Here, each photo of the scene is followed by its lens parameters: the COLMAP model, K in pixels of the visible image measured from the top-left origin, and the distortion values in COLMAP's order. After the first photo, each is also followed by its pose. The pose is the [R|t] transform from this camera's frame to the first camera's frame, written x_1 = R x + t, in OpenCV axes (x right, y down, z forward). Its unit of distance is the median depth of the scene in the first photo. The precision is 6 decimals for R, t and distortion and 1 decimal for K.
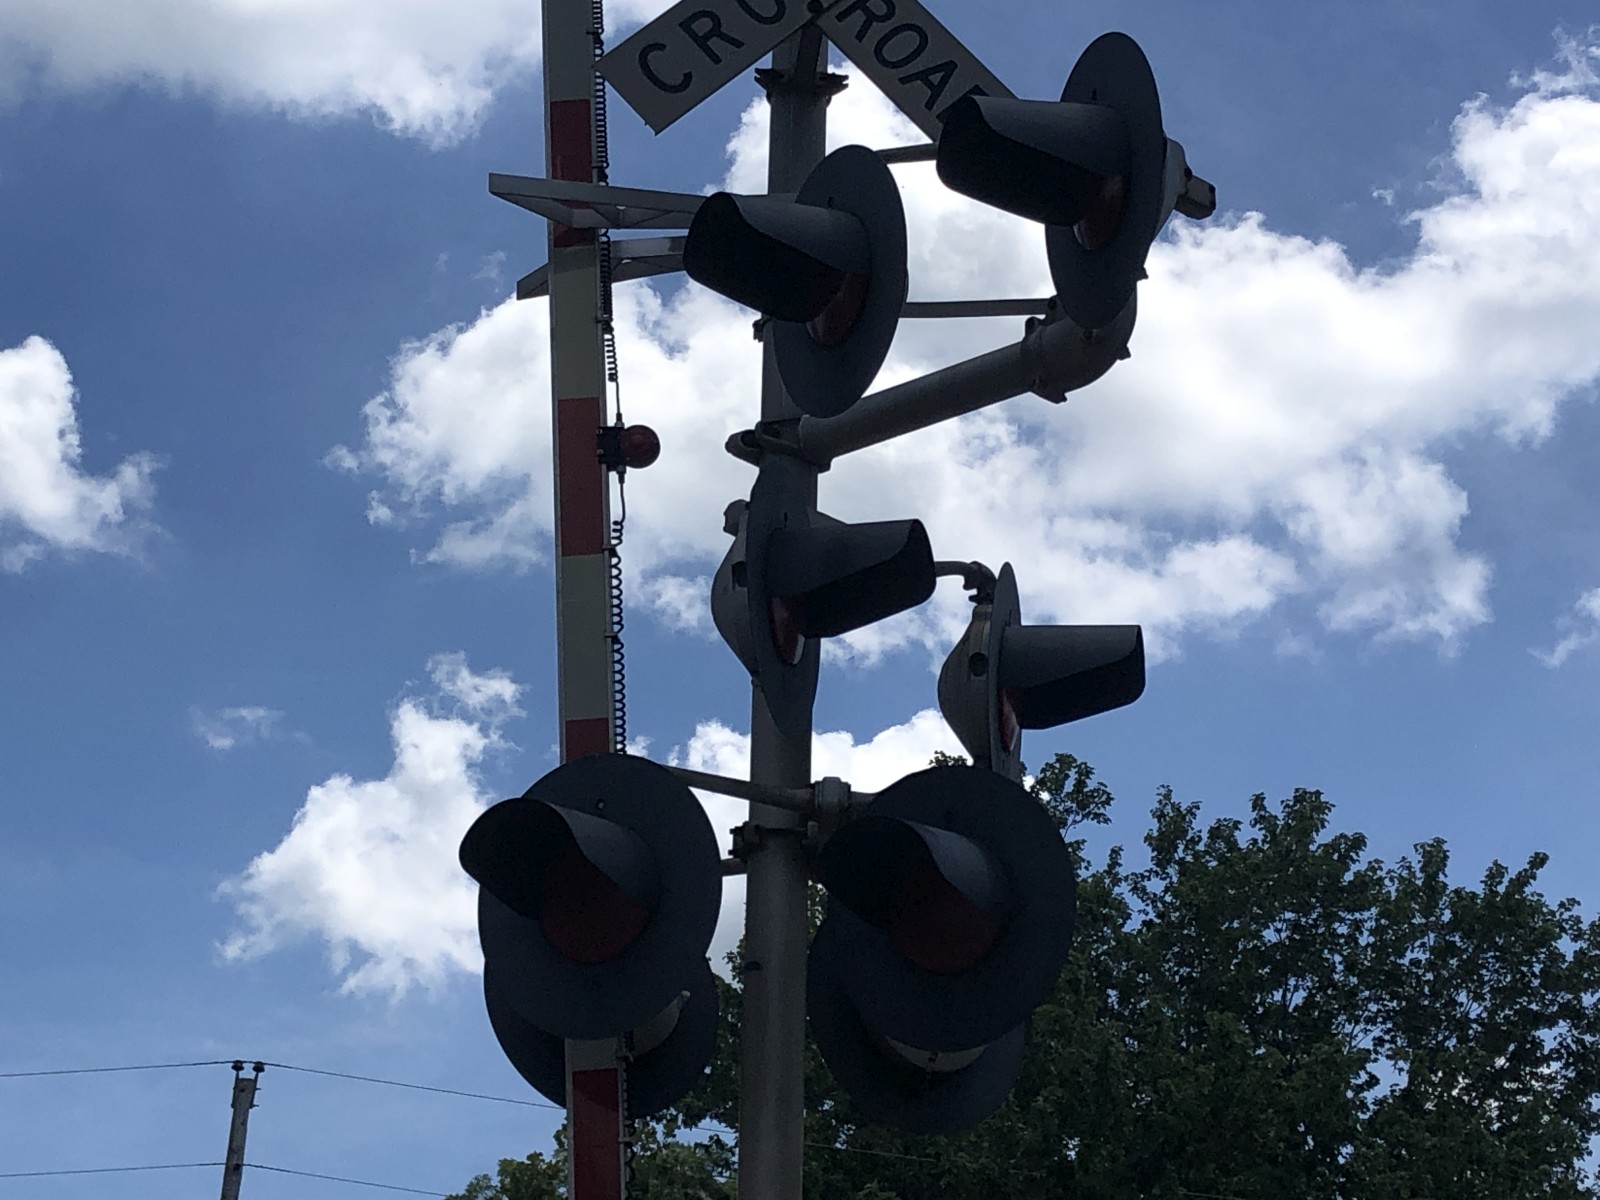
lens RADIAL K [[3076.2, 0, 800.0], [0, 3076.2, 600.0], [0, 0, 1]] dist [-0.058959, -0.258177]
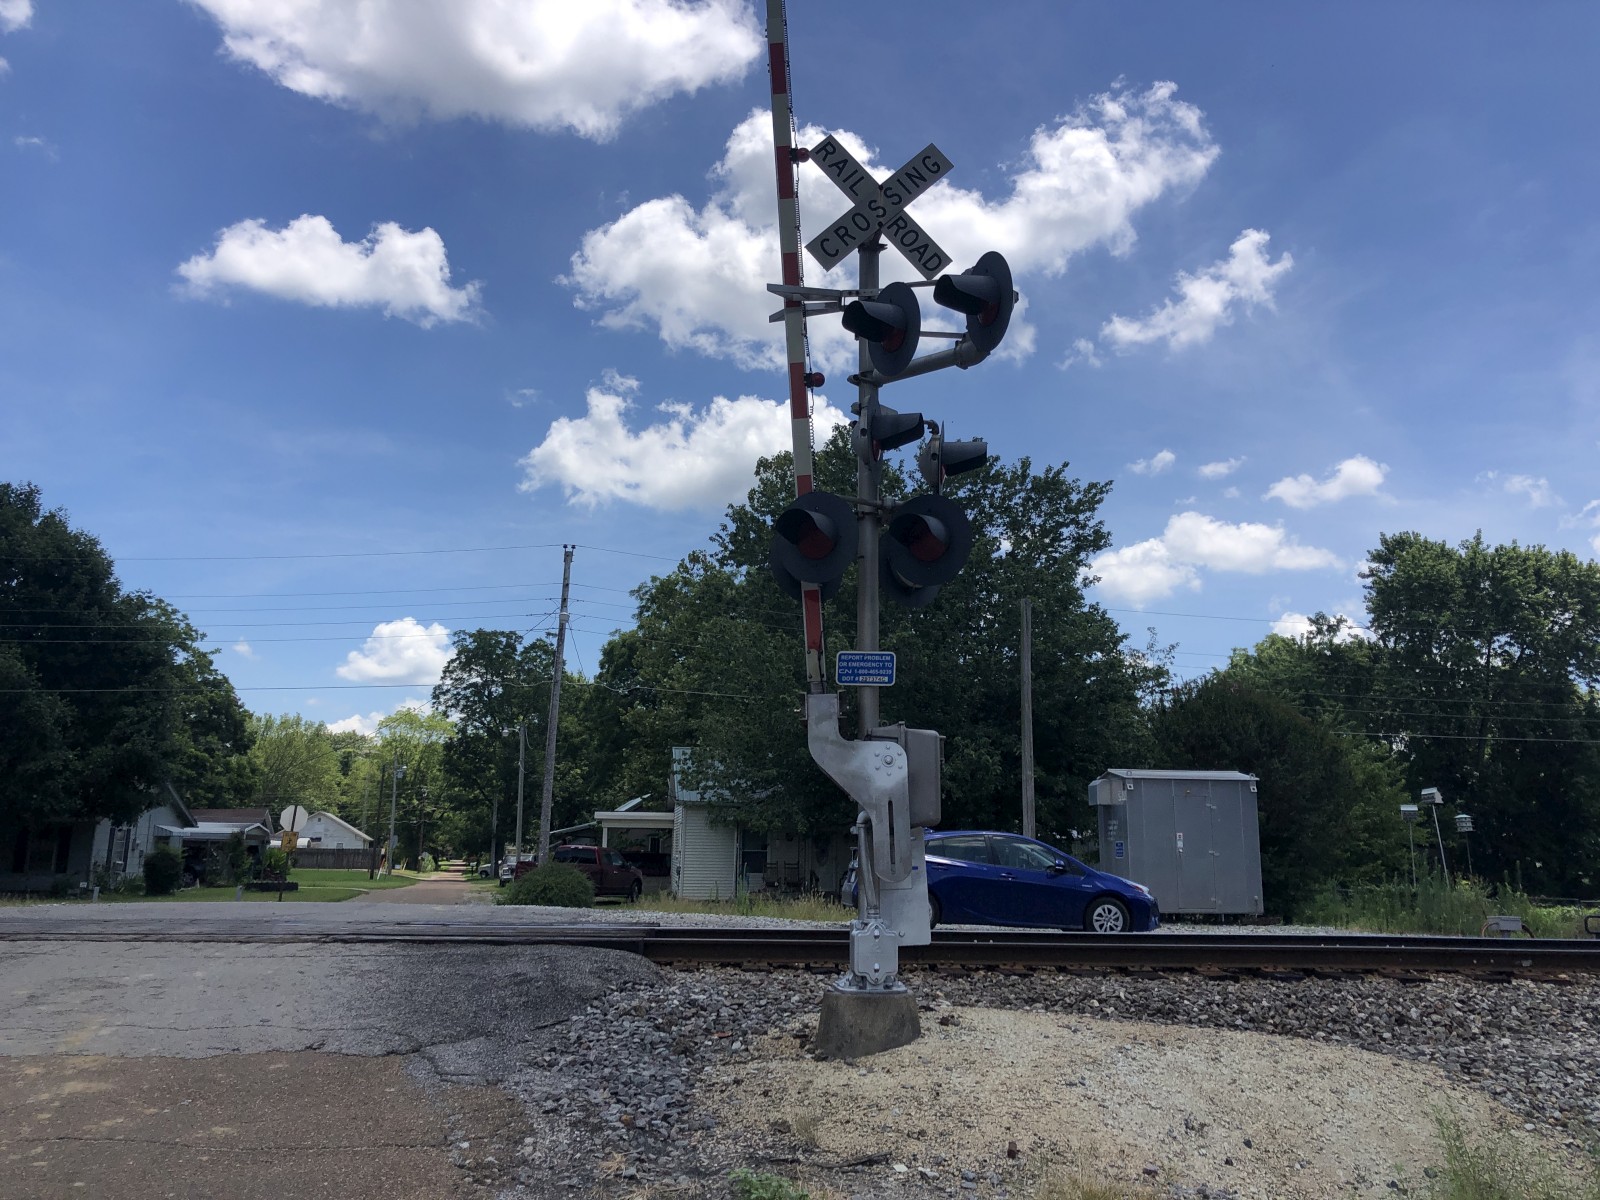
lens RADIAL K [[1324.4, 0, 807.5], [0, 1324.4, 566.8], [0, 0, 1]] dist [0.071933, -0.108636]
pose [[0.997564, -0.006495, 0.069449, -0.052634], [-0.006774, 0.981928, 0.189132, -0.039547], [-0.069423, -0.189142, 0.979493, -0.094744]]
